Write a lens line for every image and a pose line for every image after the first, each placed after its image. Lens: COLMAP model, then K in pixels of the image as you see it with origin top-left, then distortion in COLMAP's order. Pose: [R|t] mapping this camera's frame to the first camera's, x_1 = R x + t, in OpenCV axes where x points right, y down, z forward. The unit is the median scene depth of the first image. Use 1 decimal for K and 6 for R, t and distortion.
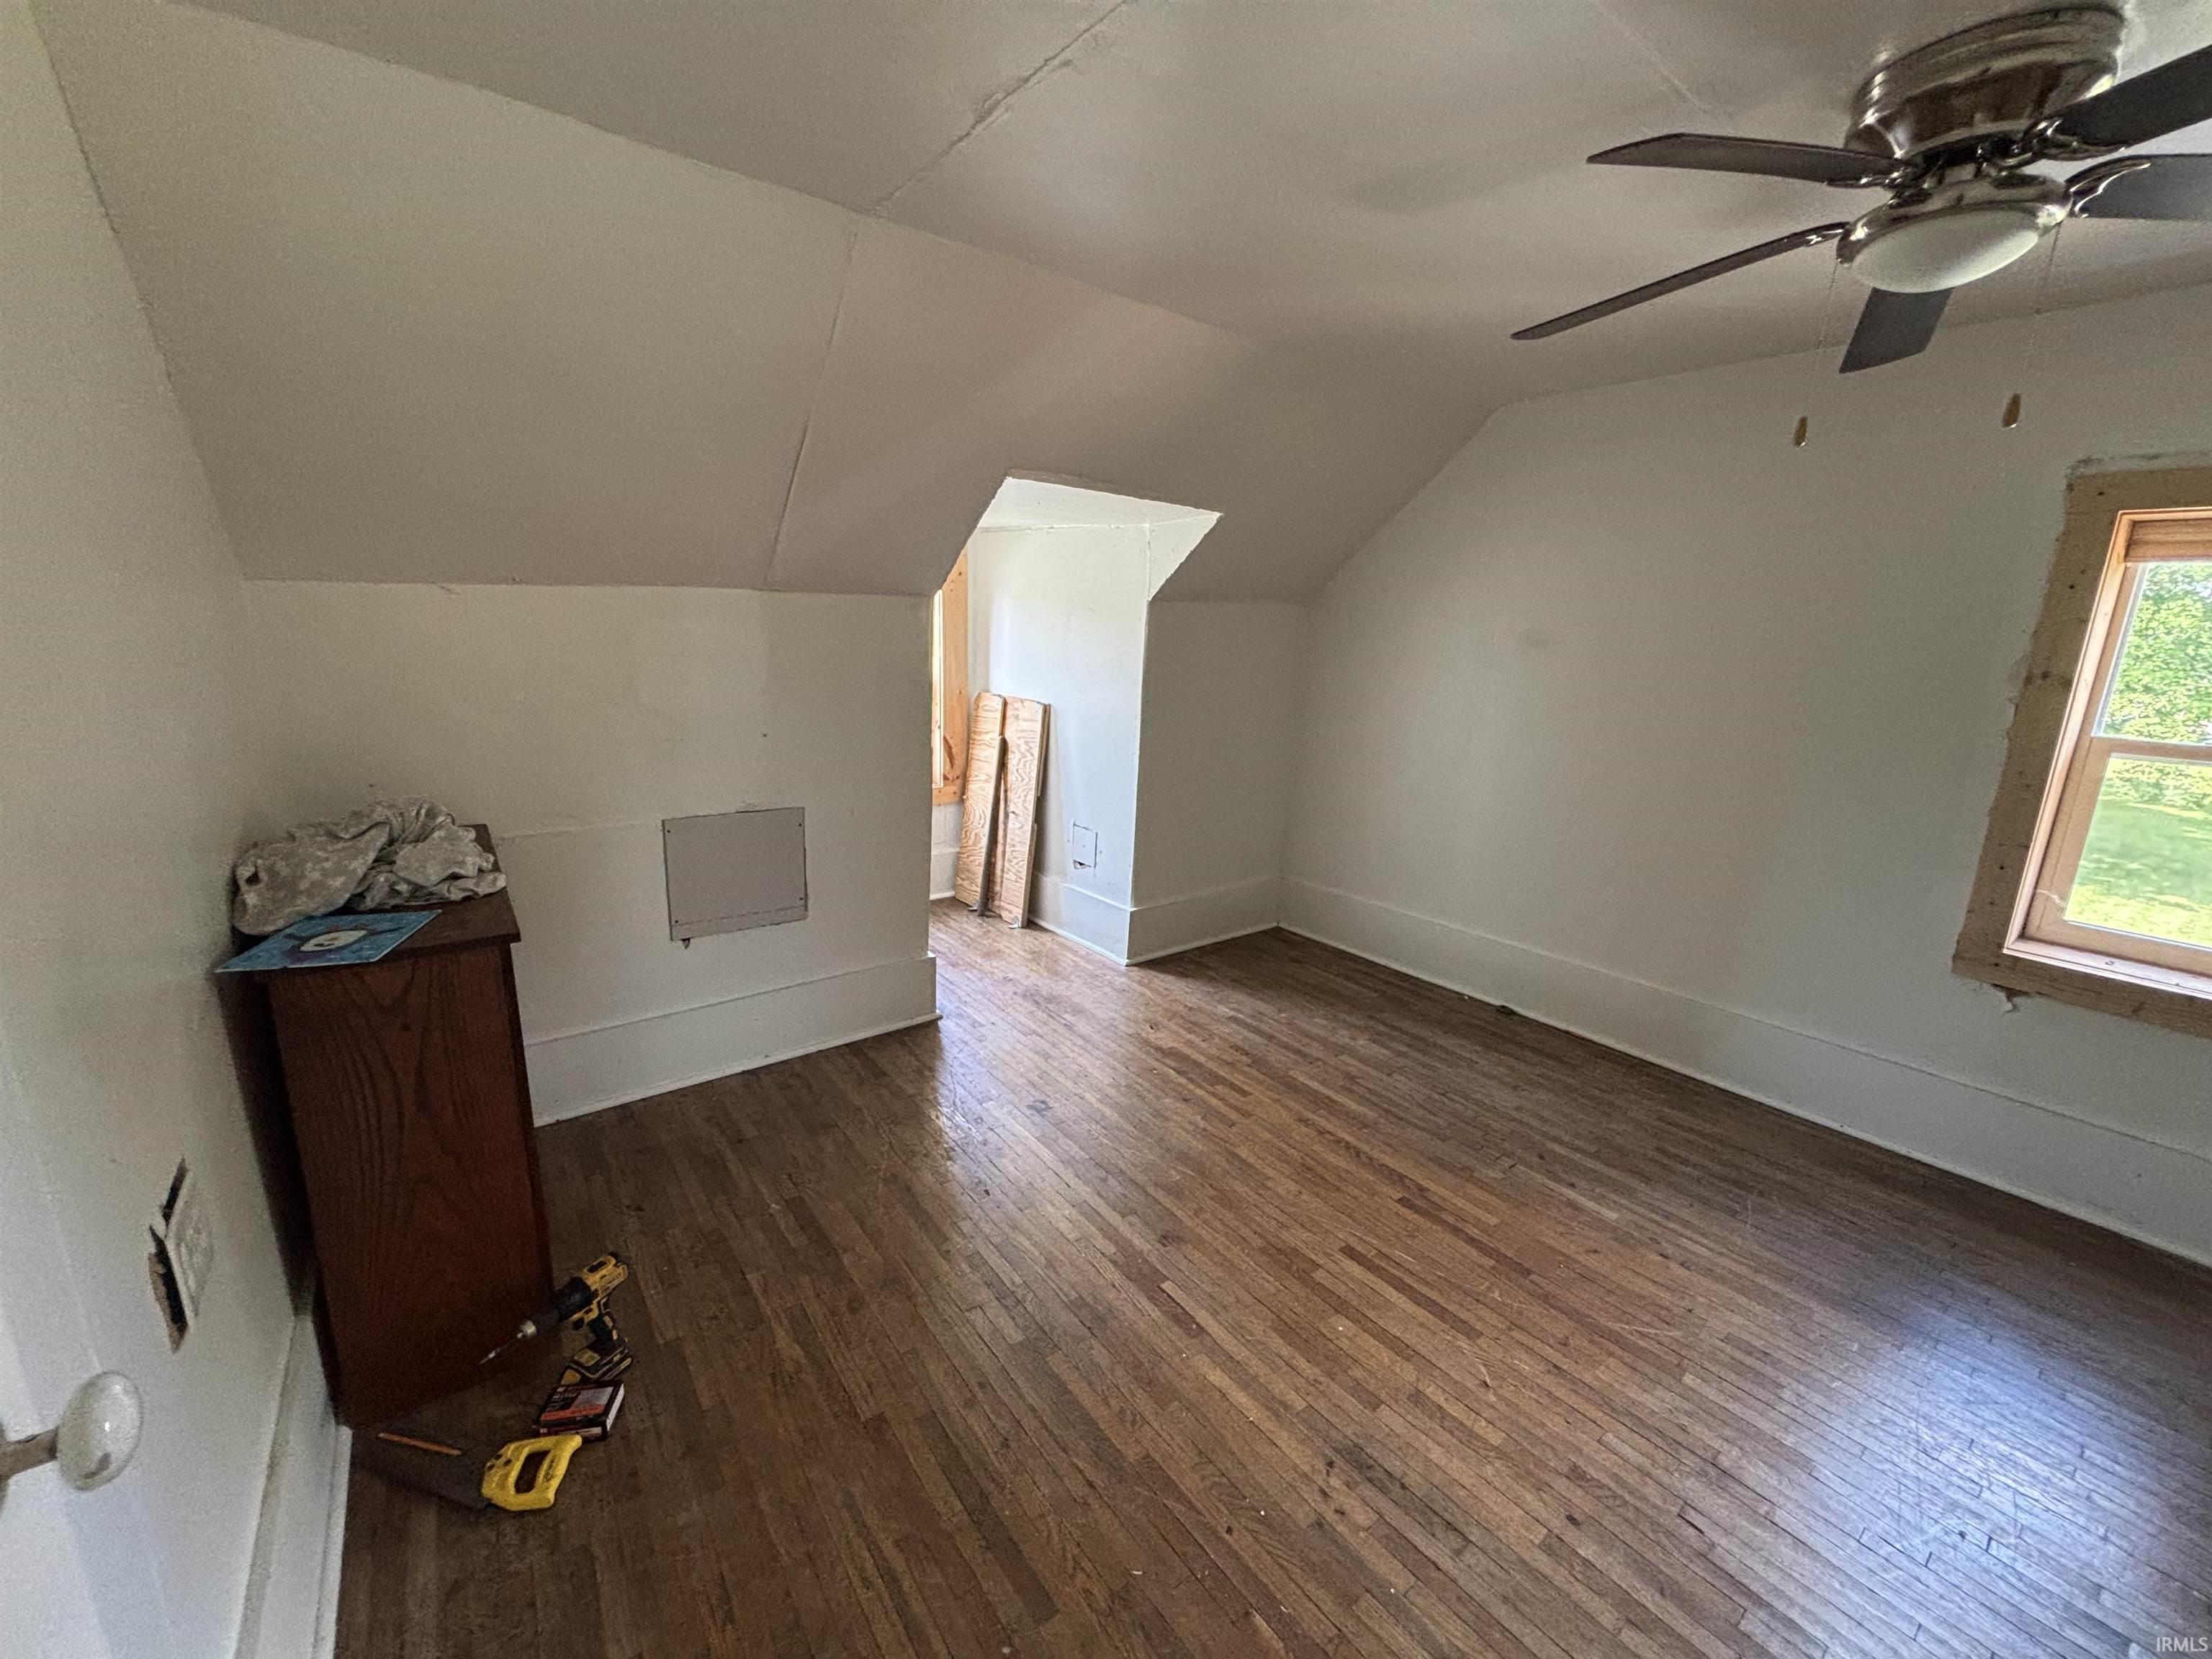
lens RADIAL K [[886.8, 0, 1106.0], [0, 886.8, 829.5], [0, 0, 1]] dist [0.002243, -0.000115]
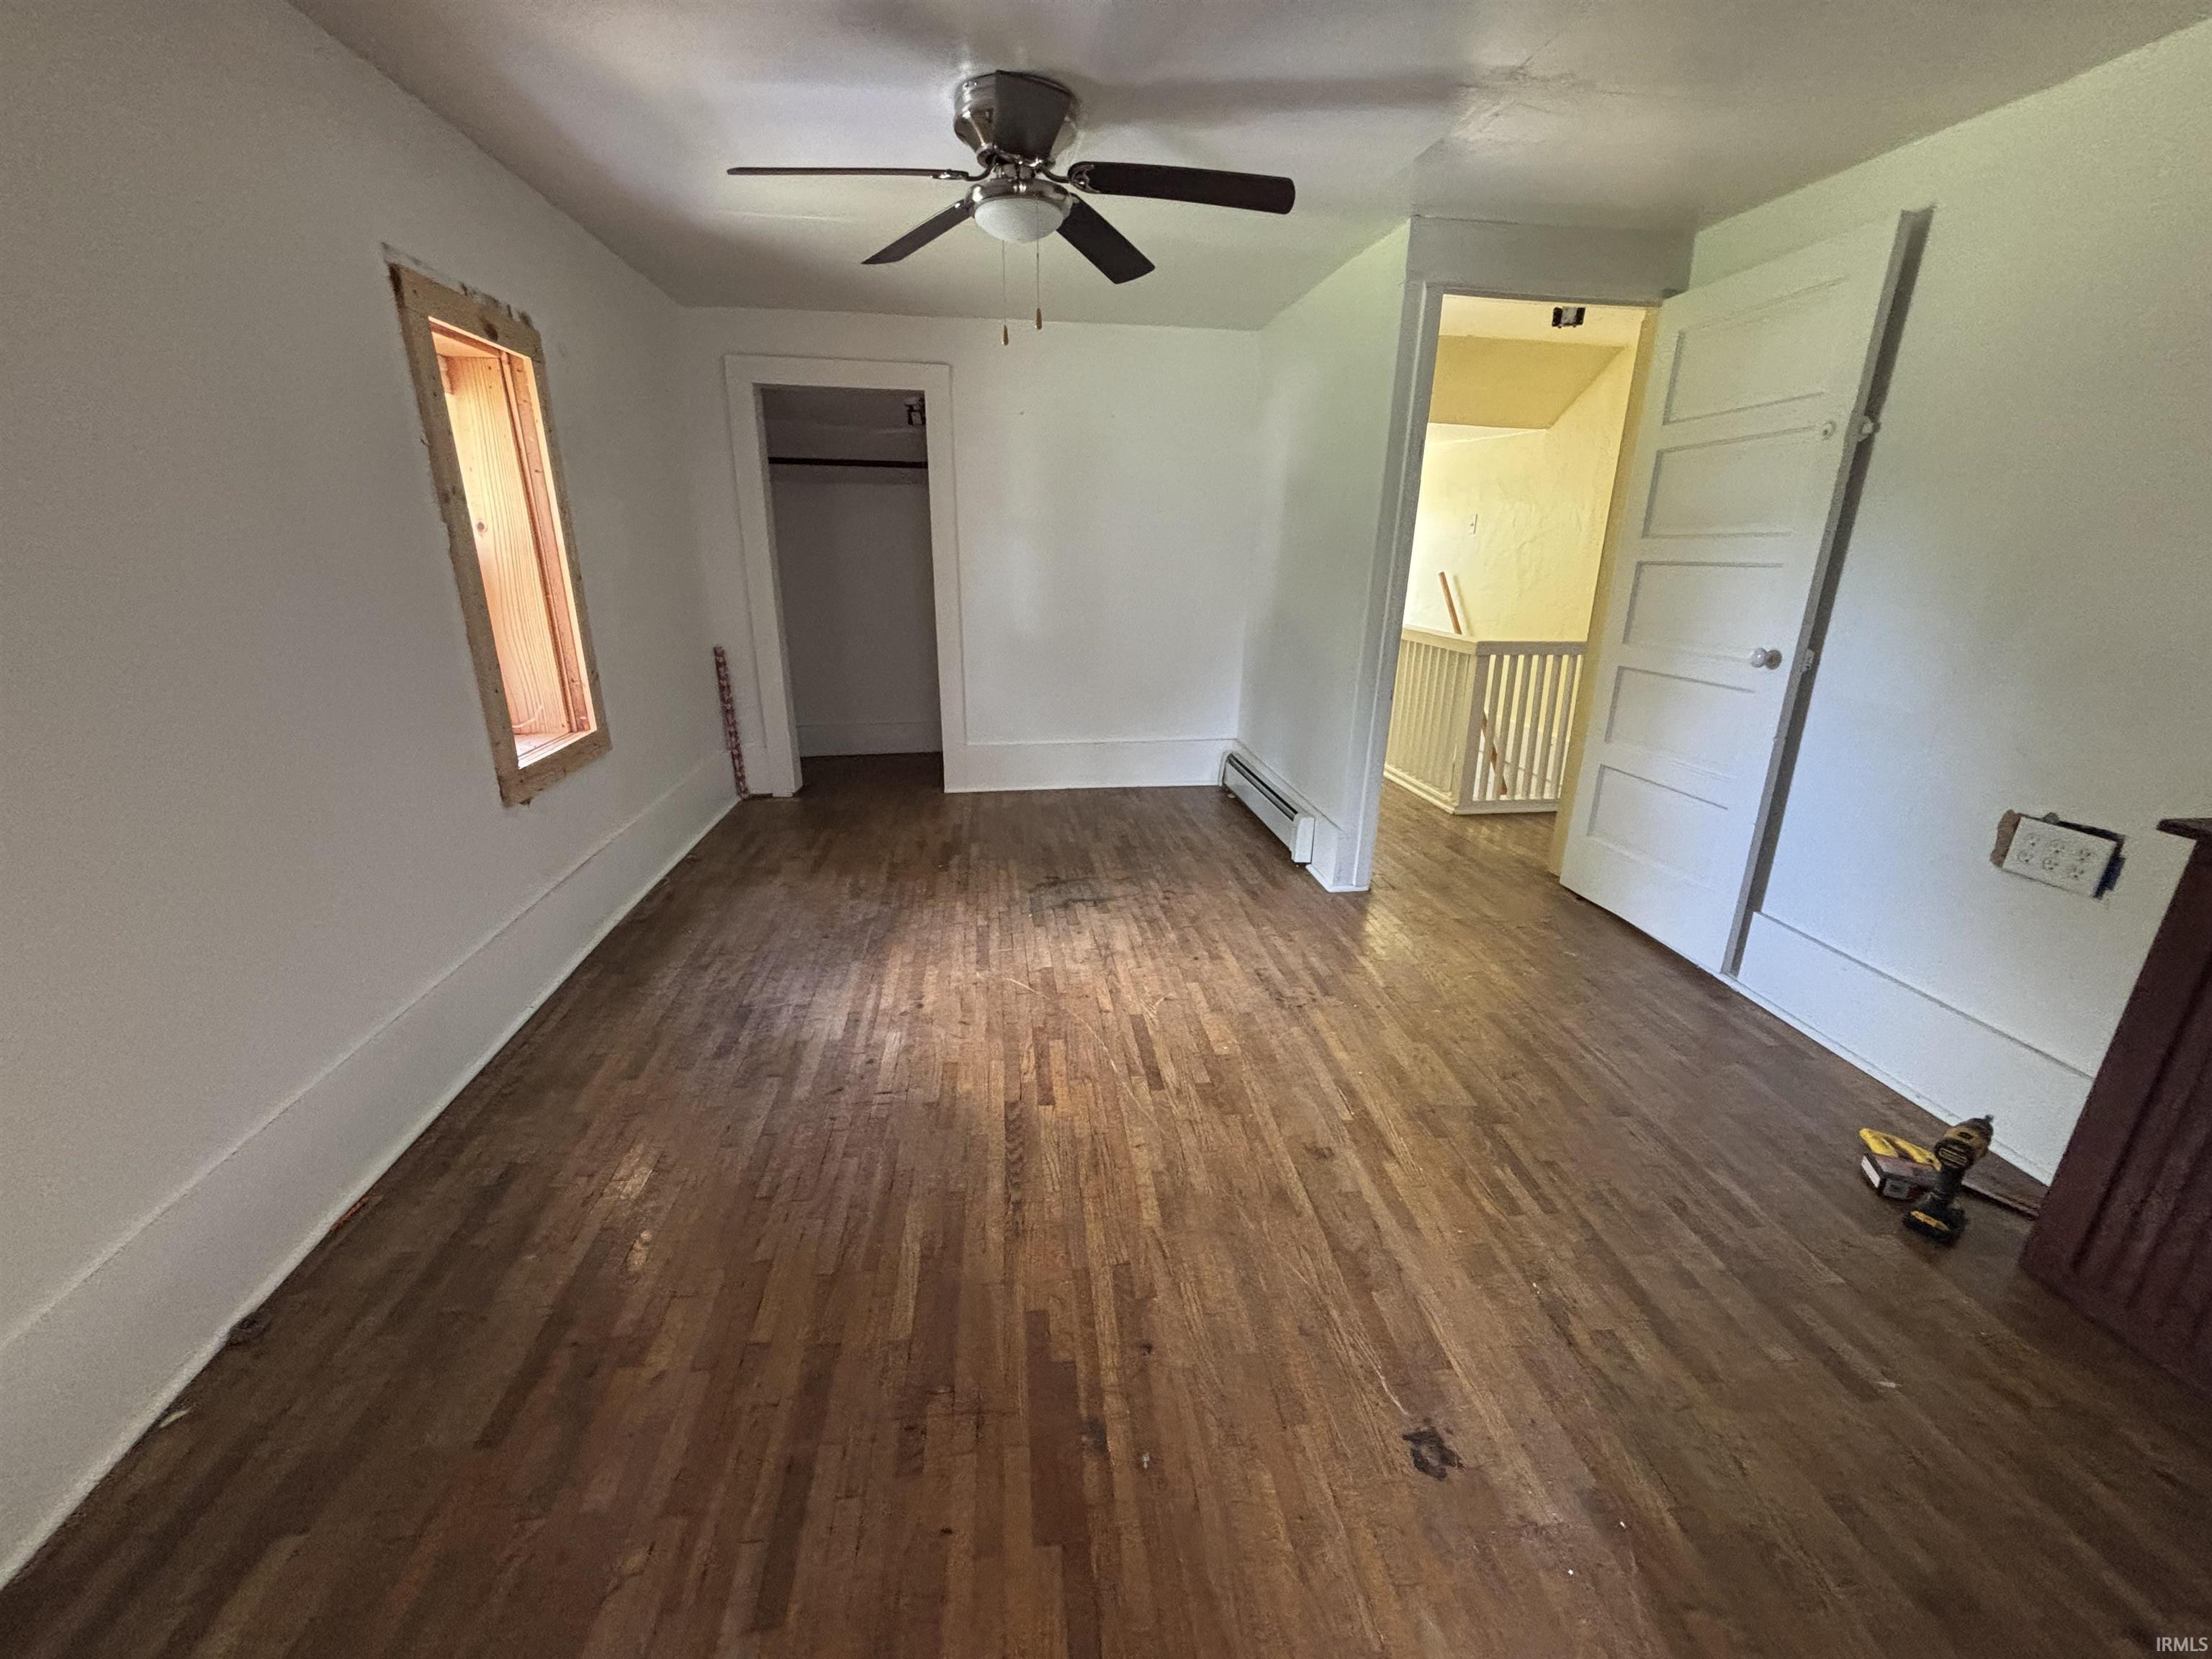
lens RADIAL K [[886.8, 0, 1106.0], [0, 886.8, 829.5], [0, 0, 1]] dist [0.002243, -0.000115]
pose [[-0.863438, -0.200461, 0.462915, -0.090296], [0.072060, 0.859230, 0.506489, -0.292518], [-0.499281, 0.470680, -0.727447, 1.517964]]
